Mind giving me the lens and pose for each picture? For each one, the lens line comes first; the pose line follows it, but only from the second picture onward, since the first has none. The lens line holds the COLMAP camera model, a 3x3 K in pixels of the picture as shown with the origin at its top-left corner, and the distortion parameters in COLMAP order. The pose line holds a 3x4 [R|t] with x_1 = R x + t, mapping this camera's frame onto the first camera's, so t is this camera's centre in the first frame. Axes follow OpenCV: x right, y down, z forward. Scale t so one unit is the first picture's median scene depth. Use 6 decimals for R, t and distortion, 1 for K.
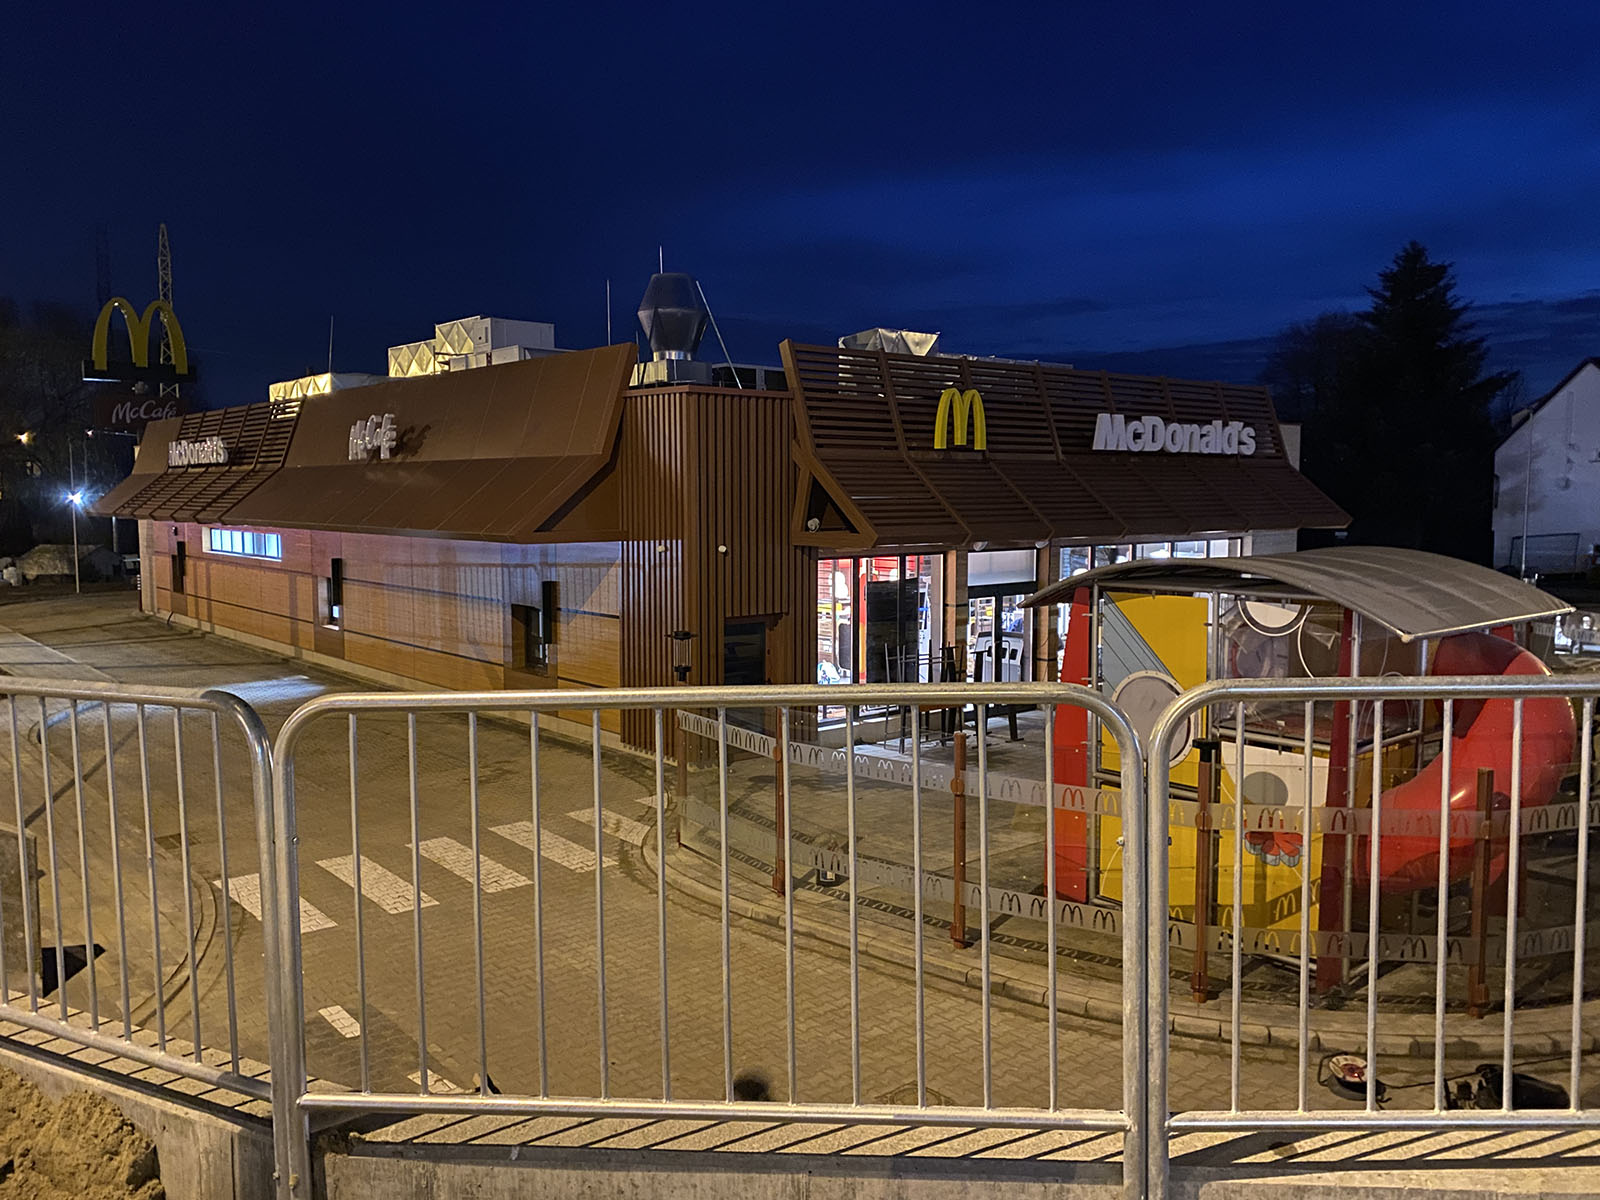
lens RADIAL K [[1247.4, 0, 800.0], [0, 1247.4, 600.0], [0, 0, 1]] dist [0.049799, -0.003263]
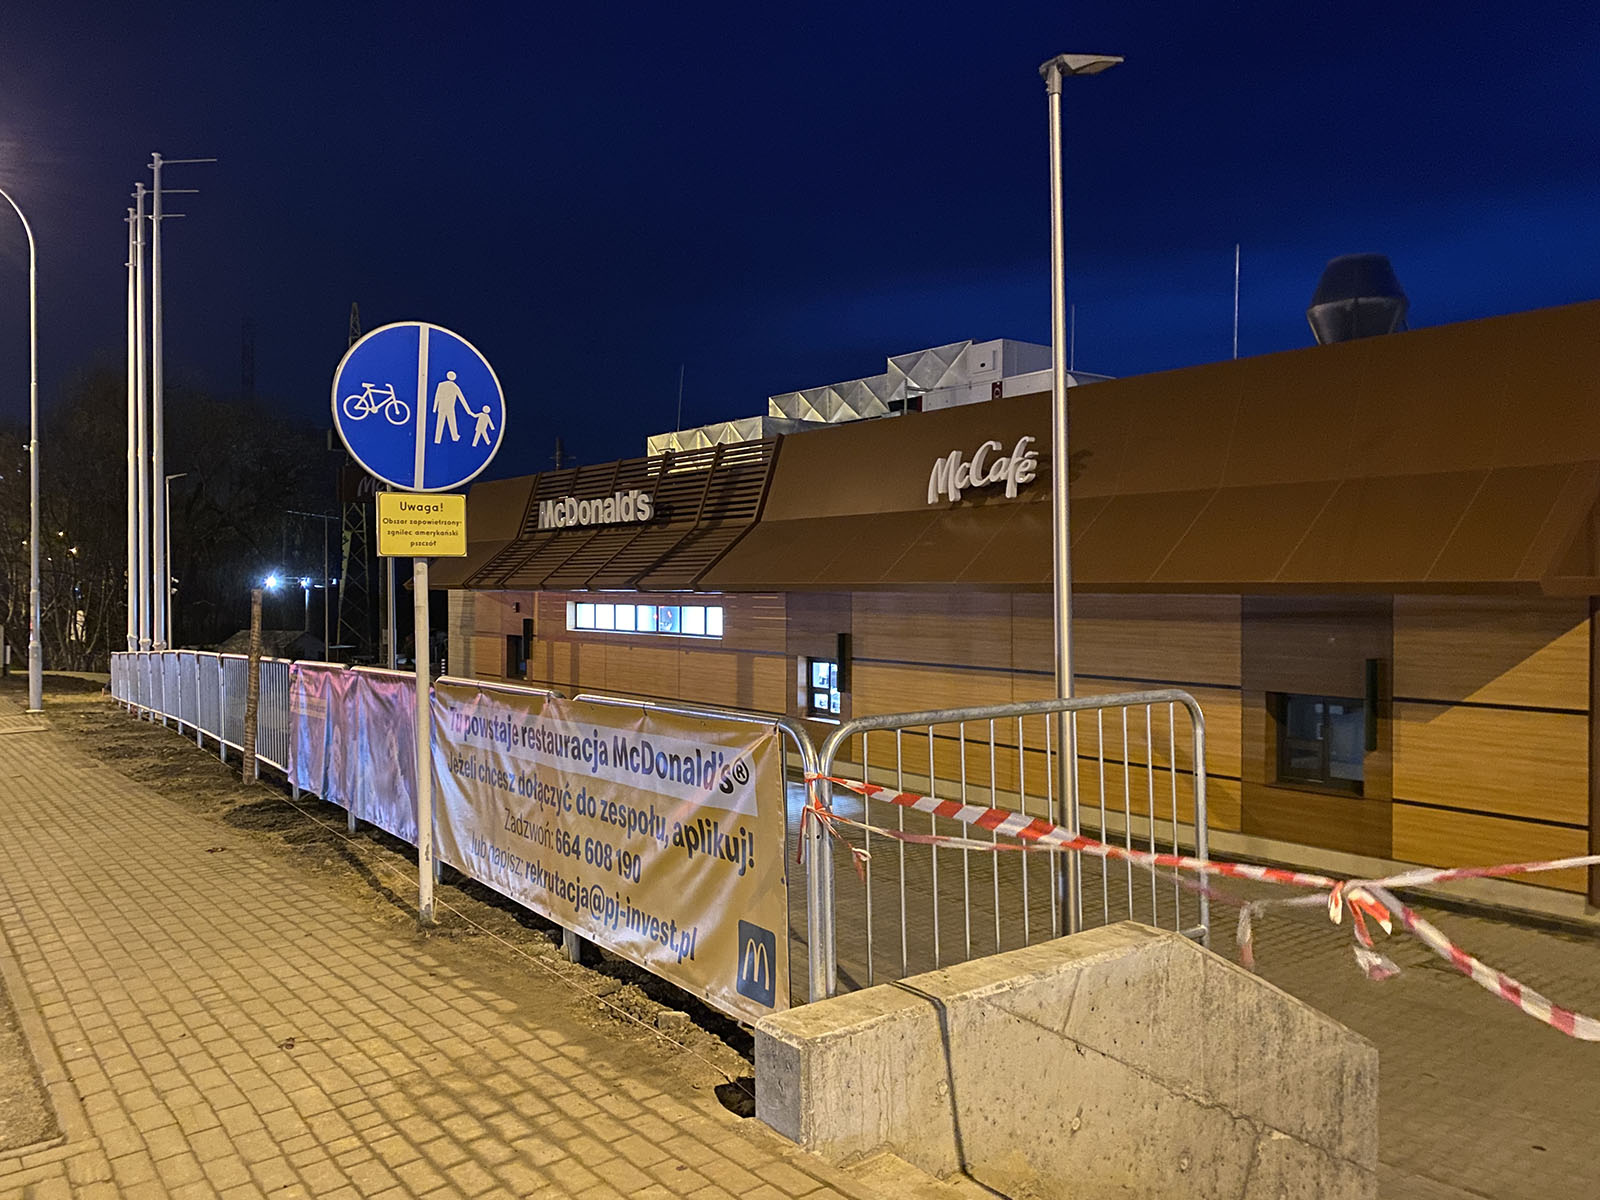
lens RADIAL K [[1247.4, 0, 800.0], [0, 1247.4, 600.0], [0, 0, 1]] dist [0.049799, -0.003263]
pose [[0.999035, 0.004948, -0.043650, -0.300202], [-0.008302, 0.996996, -0.077012, 0.005409], [0.043138, 0.077300, 0.996074, 0.177661]]
